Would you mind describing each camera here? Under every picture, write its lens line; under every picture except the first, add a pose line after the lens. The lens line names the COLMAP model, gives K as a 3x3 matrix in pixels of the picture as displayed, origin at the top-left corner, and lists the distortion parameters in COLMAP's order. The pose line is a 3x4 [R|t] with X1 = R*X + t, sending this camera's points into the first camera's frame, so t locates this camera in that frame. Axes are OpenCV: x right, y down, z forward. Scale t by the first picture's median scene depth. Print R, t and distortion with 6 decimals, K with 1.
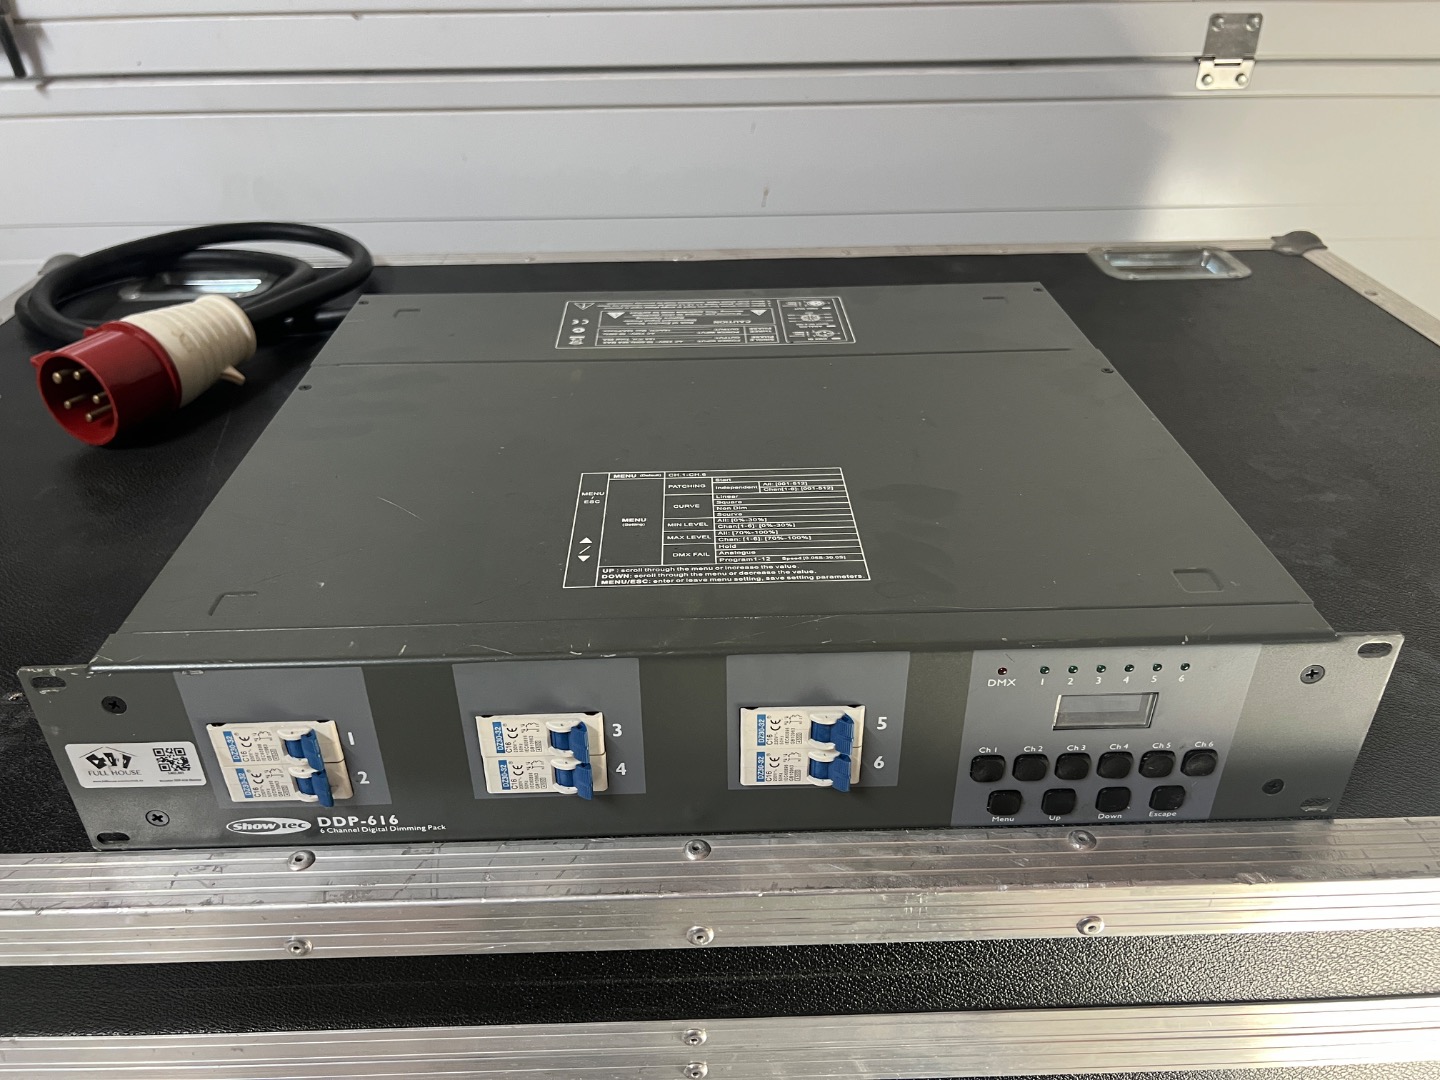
lens RADIAL K [[1125.7, 0, 710.7], [0, 1125.7, 540.2], [0, 0, 1]] dist [0.019061, -0.050713]
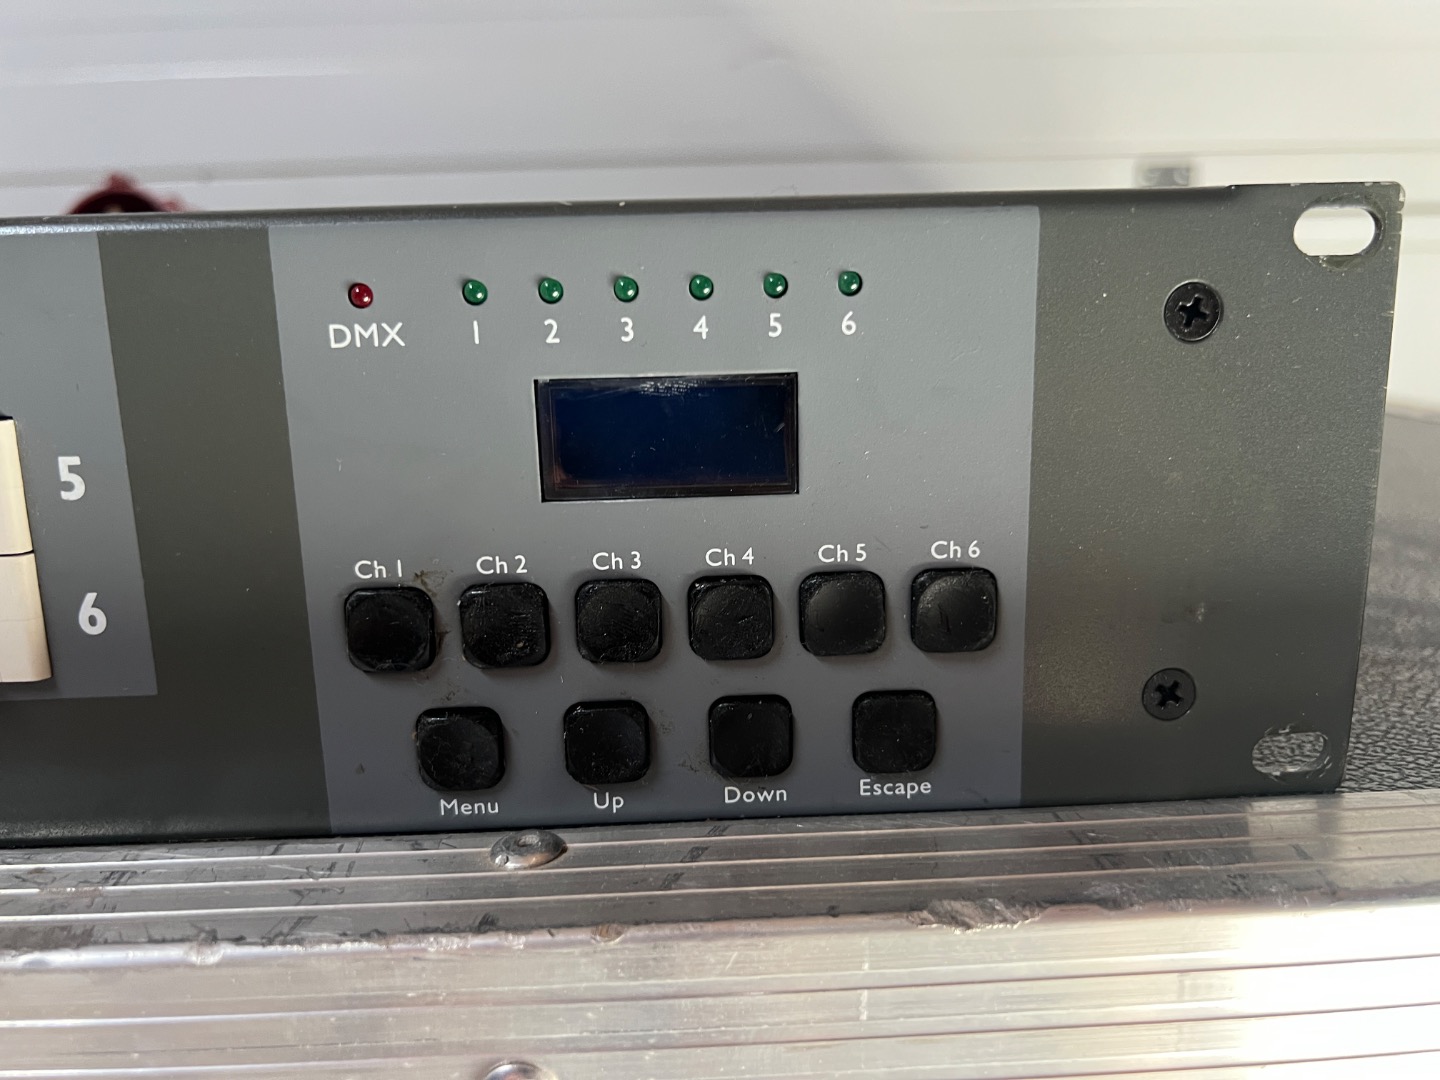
lens RADIAL K [[1125.7, 0, 732.5], [0, 1125.7, 527.5], [0, 0, 1]] dist [0.019061, -0.050713]
pose [[0.999754, -0.011811, 0.018797, 0.346733], [0.017504, 0.940189, -0.340204, 0.294173], [-0.013655, 0.340450, 0.940164, 0.625767]]
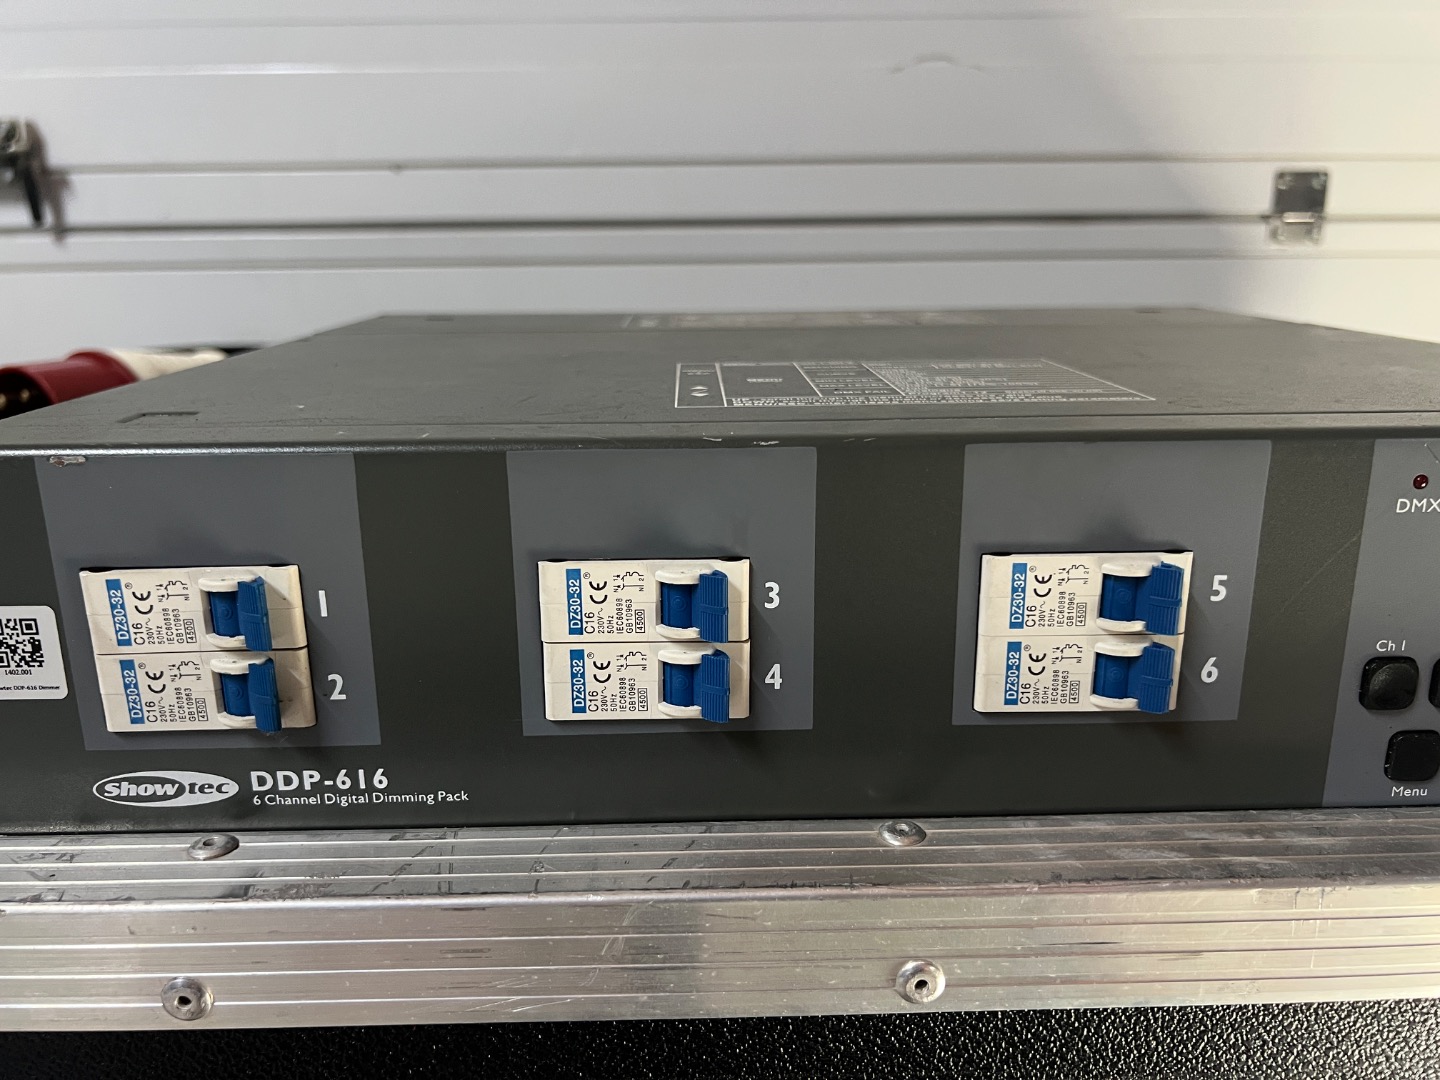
lens RADIAL K [[1125.7, 0, 712.7], [0, 1125.7, 536.4], [0, 0, 1]] dist [0.019061, -0.050713]
pose [[0.999984, 0.005013, 0.002707, -0.111484], [-0.004046, 0.959410, -0.281984, 0.291995], [-0.004010, 0.281969, 0.959415, 0.403459]]
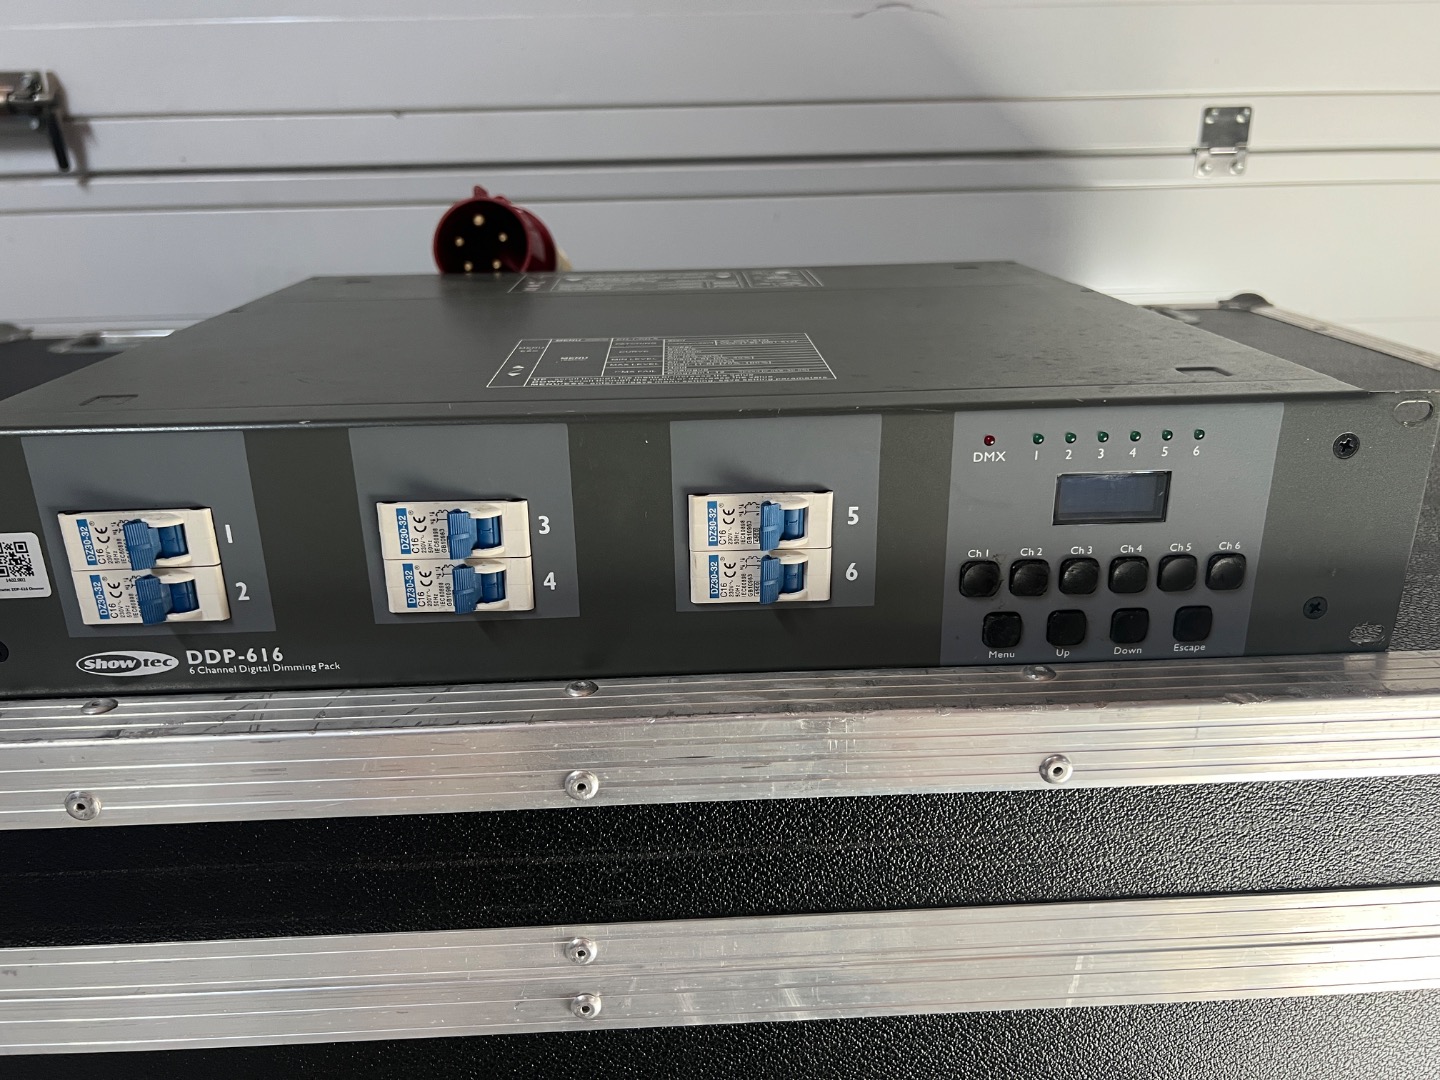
lens RADIAL K [[1125.7, 0, 713.1], [0, 1125.7, 543.6], [0, 0, 1]] dist [0.019061, -0.050713]
pose [[0.999900, -0.007625, 0.011885, 0.033362], [0.009825, 0.980224, -0.197649, 0.336374], [-0.010143, 0.197746, 0.980201, 0.158216]]
